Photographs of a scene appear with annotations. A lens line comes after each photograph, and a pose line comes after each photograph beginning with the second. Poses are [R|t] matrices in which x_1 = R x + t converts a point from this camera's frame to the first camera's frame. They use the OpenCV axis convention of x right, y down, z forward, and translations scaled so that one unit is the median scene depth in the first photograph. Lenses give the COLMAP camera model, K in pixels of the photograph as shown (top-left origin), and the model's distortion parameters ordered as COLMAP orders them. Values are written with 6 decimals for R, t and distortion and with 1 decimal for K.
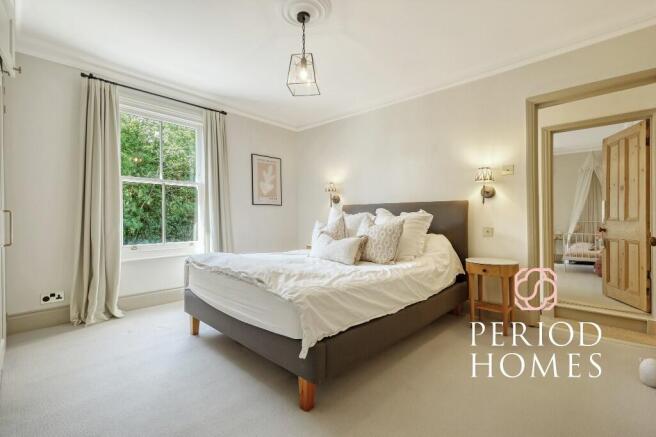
lens RADIAL K [[285.9, 0, 328.0], [0, 285.9, 218.5], [0, 0, 1]] dist [0.001954, 0.000245]
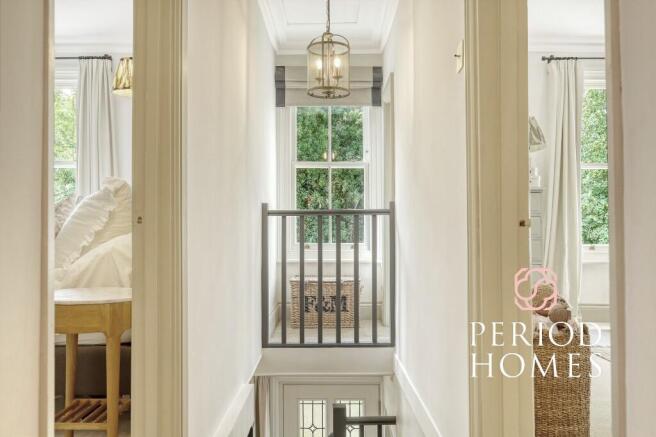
lens RADIAL K [[522.3, 0, 328.0], [0, 522.3, 218.5], [0, 0, 1]] dist [0.006788, -0.000376]
pose [[0.694473, -0.010550, -0.719441, 0.905371], [0.002102, 0.999918, -0.012634, 0.037277], [0.719515, 0.007262, 0.694438, 0.505553]]
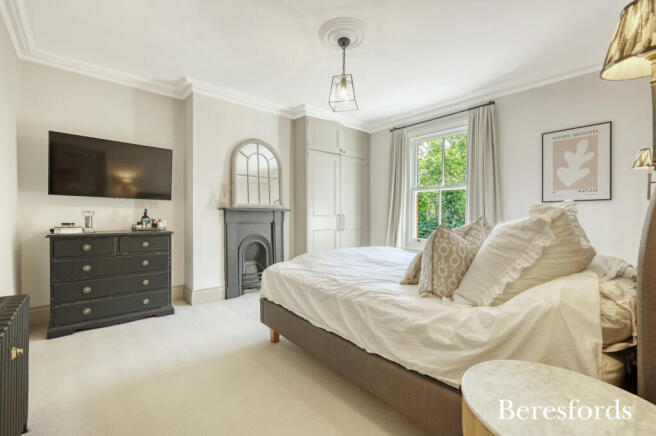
lens RADIAL K [[285.9, 0, 328.0], [0, 285.9, 218.0], [0, 0, 1]] dist [0.001954, 0.000245]
pose [[-0.083043, 0.004371, -0.996536, 0.572163], [-0.009081, 0.999946, 0.005142, -0.007682], [0.996505, 0.009476, -0.082999, 0.563223]]
